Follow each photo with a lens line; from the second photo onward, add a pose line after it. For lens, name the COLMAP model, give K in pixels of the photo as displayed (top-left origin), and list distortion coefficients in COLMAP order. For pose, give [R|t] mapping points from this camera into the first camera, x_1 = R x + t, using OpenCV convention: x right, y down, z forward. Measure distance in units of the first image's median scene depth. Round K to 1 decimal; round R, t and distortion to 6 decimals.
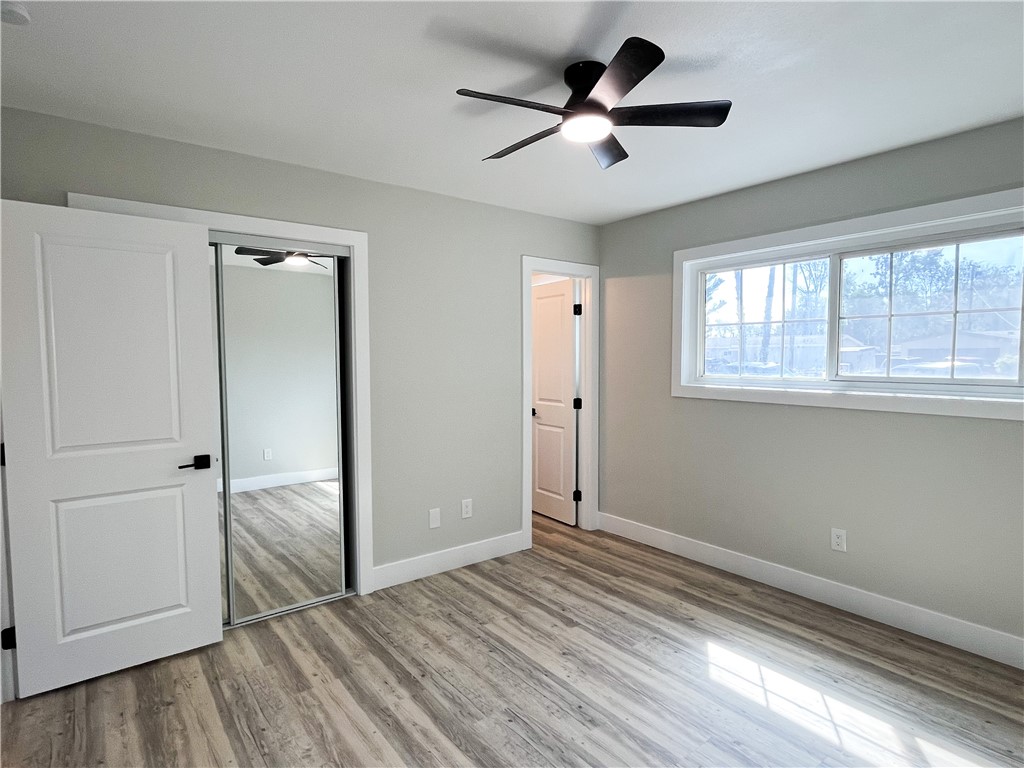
lens RADIAL K [[550.0, 0, 512.9], [0, 550.0, 388.3], [0, 0, 1]] dist [-0.001222, 0.000050]
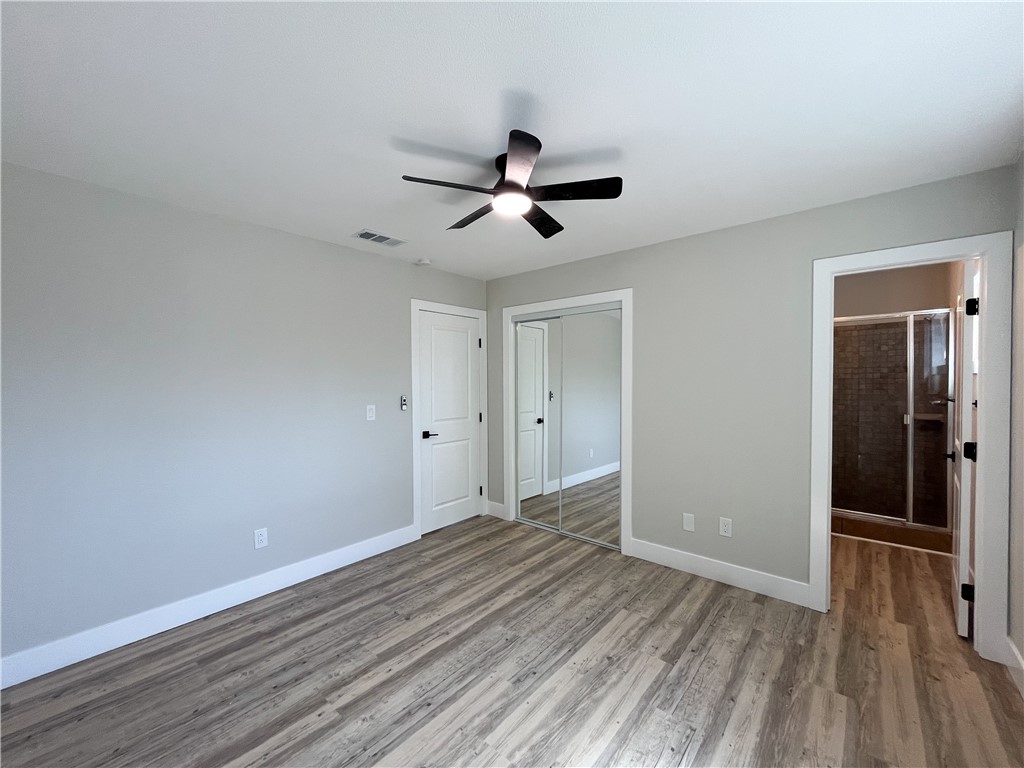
lens RADIAL K [[416.3, 0, 508.0], [0, 416.3, 383.8], [0, 0, 1]] dist [-0.003224, -0.000060]
pose [[0.195408, 0.014719, -0.980612, 0.718783], [-0.052834, 0.998593, 0.004460, -0.035474], [0.979298, 0.050938, 0.195911, 0.534809]]
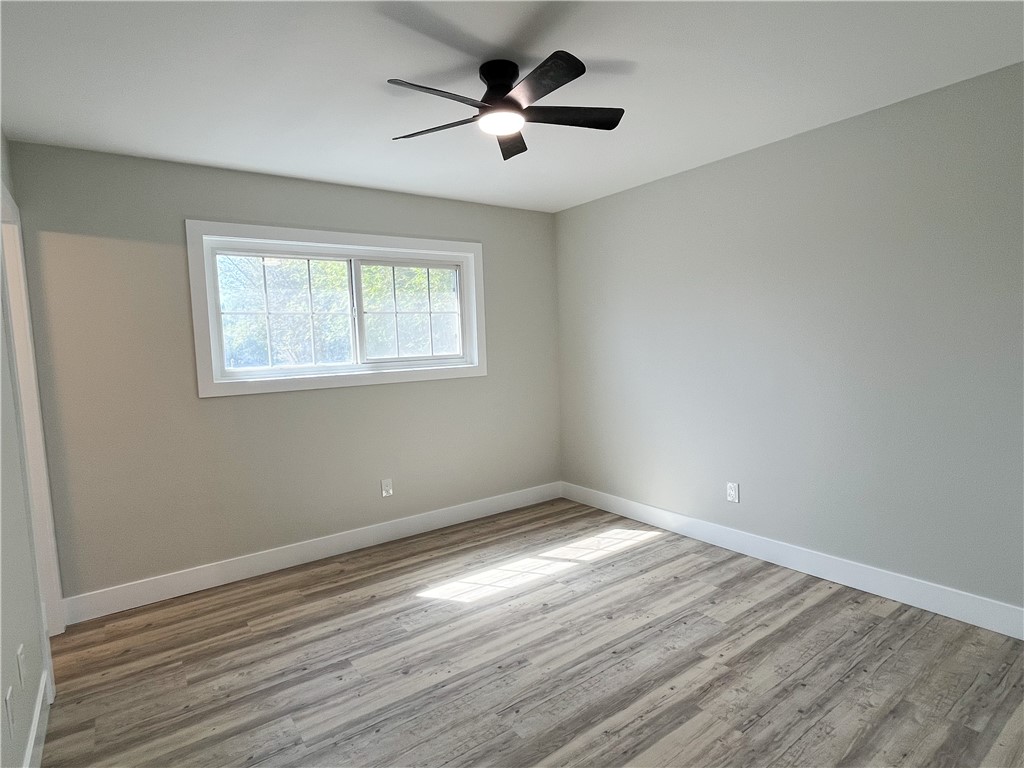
lens RADIAL K [[550.0, 0, 507.8], [0, 550.0, 388.5], [0, 0, 1]] dist [-0.001222, 0.000050]
pose [[0.035270, -0.081465, 0.996052, -0.644608], [0.098049, 0.992146, 0.077674, -0.023393], [-0.994556, 0.094922, 0.042981, 0.646554]]
